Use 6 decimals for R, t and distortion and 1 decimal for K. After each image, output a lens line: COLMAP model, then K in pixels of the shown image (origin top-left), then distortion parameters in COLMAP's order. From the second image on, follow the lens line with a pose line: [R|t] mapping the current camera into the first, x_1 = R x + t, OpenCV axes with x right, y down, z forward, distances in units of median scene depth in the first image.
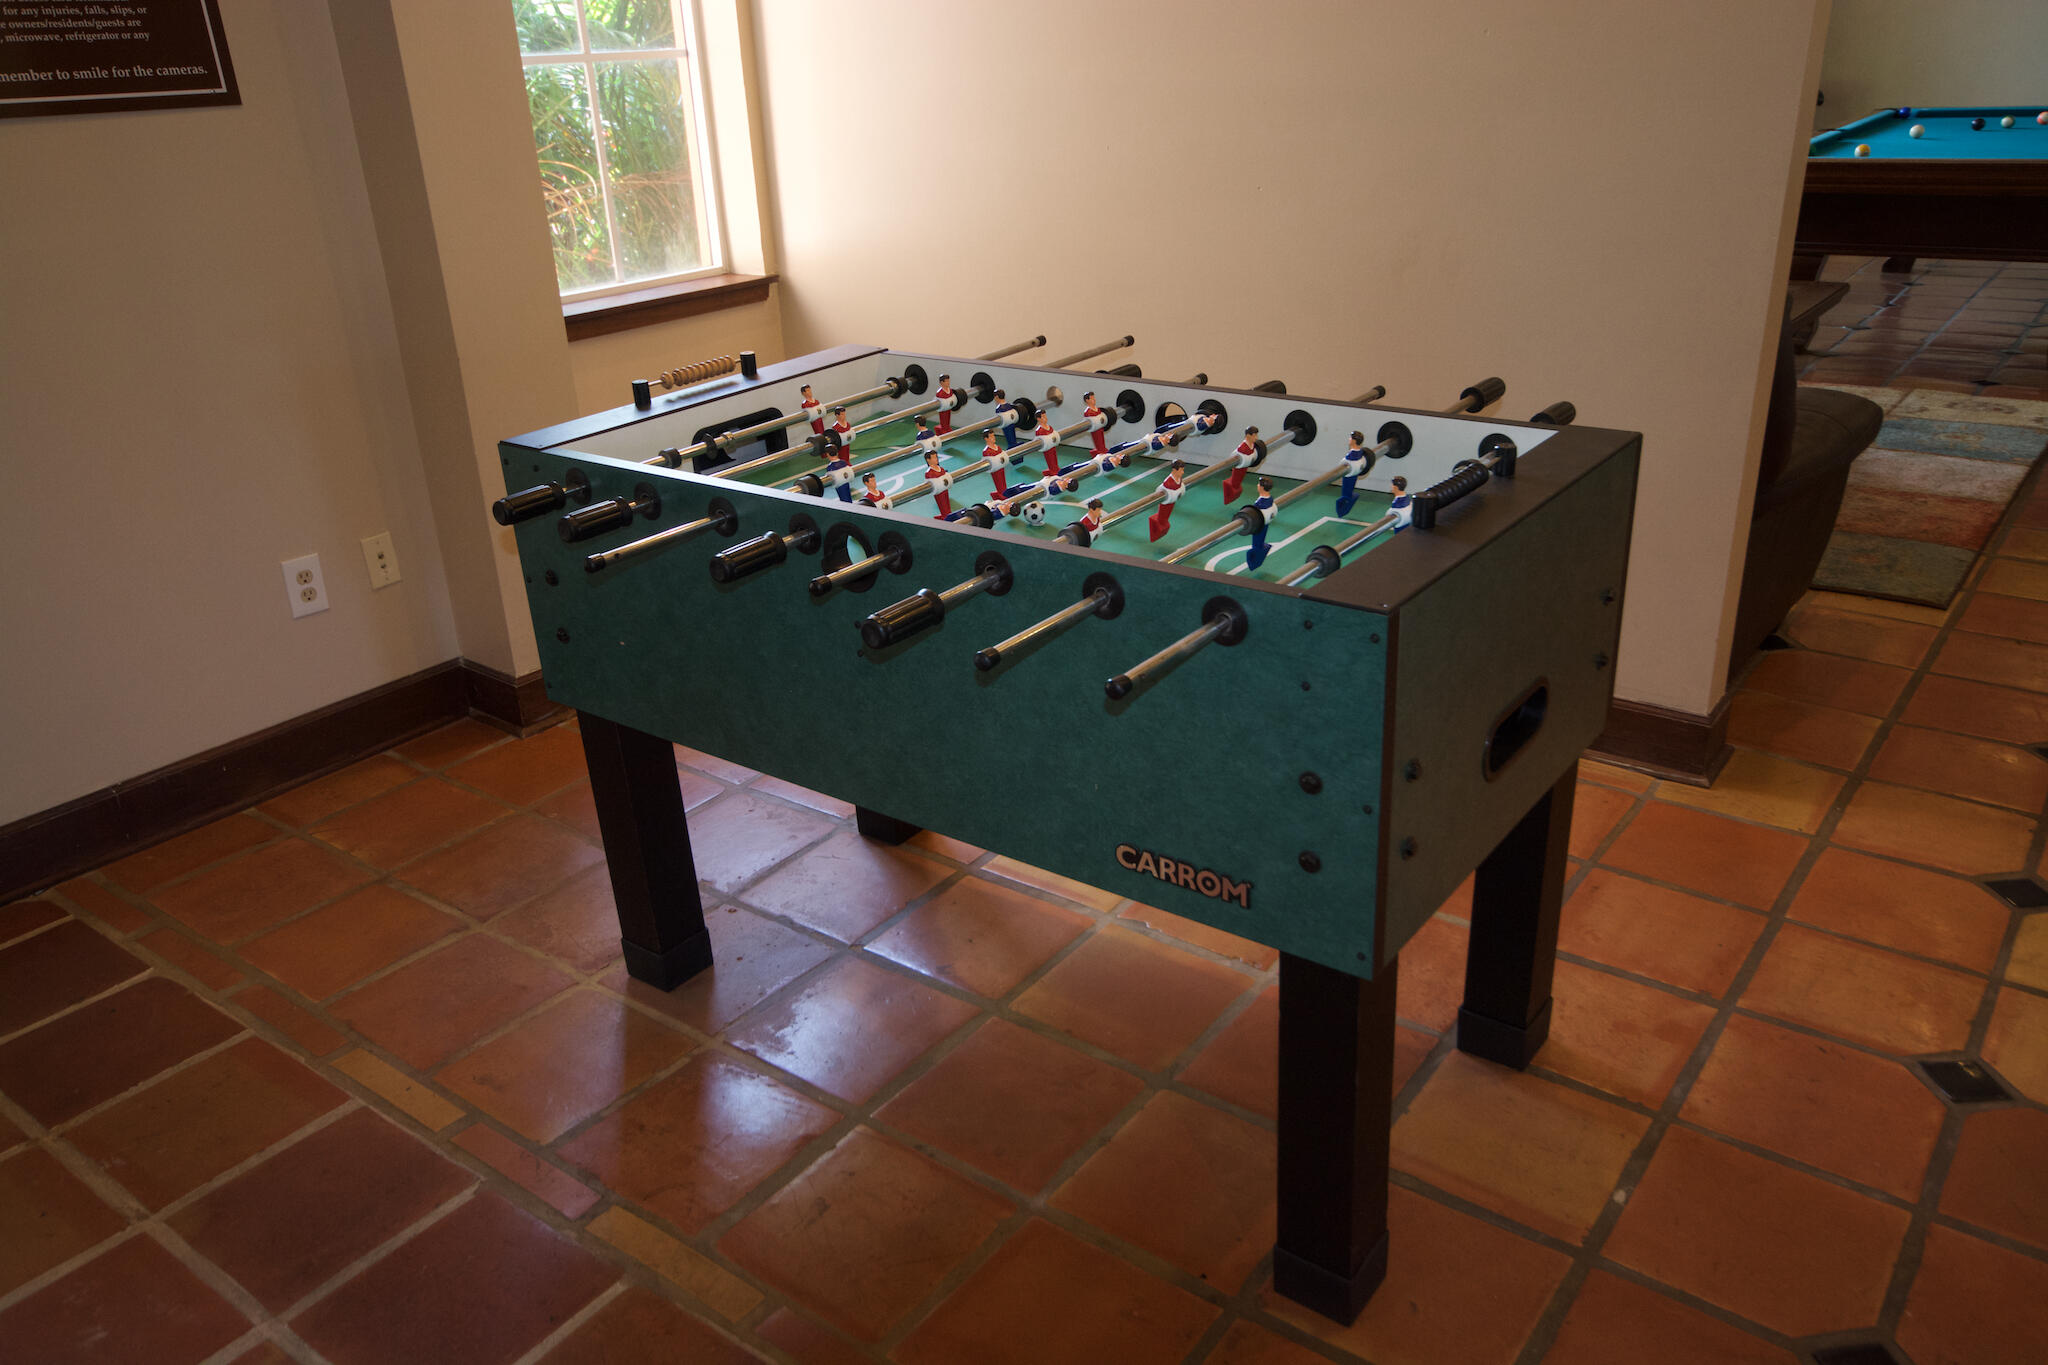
lens RADIAL K [[1536.3, 0, 1024.0], [0, 1536.3, 682.5], [0, 0, 1]] dist [0.003047, 0.000751]
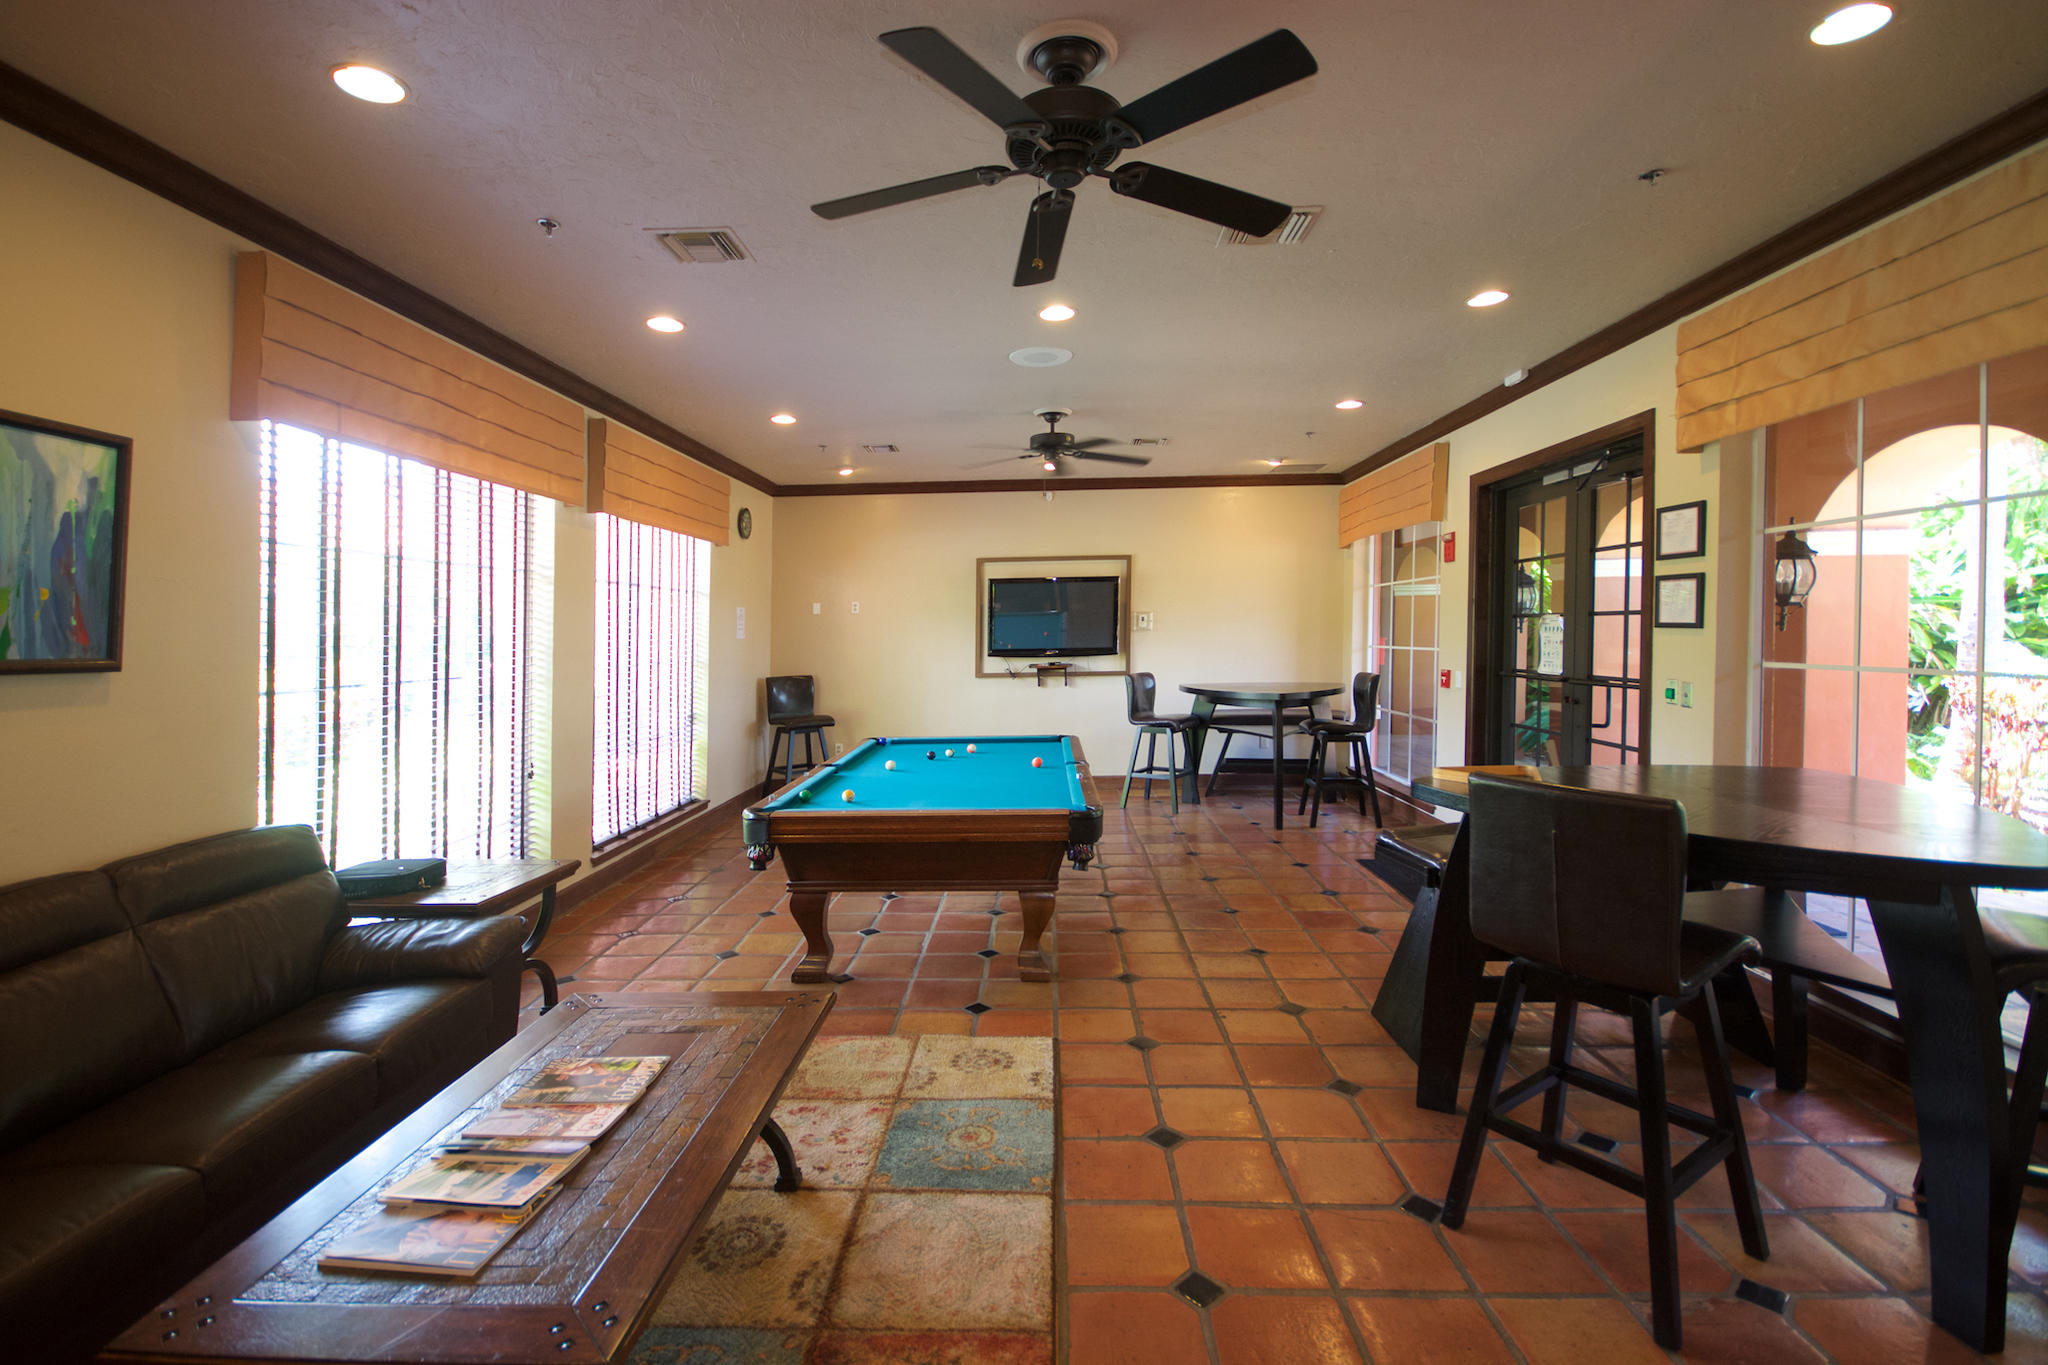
lens RADIAL K [[899.5, 0, 1021.2], [0, 899.5, 642.7], [0, 0, 1]] dist [-0.000196, -0.000023]
pose [[0.809500, 0.038547, 0.585852, 0.257439], [0.203335, 0.917684, -0.341338, -0.195688], [-0.550785, 0.395438, 0.735027, 0.399418]]
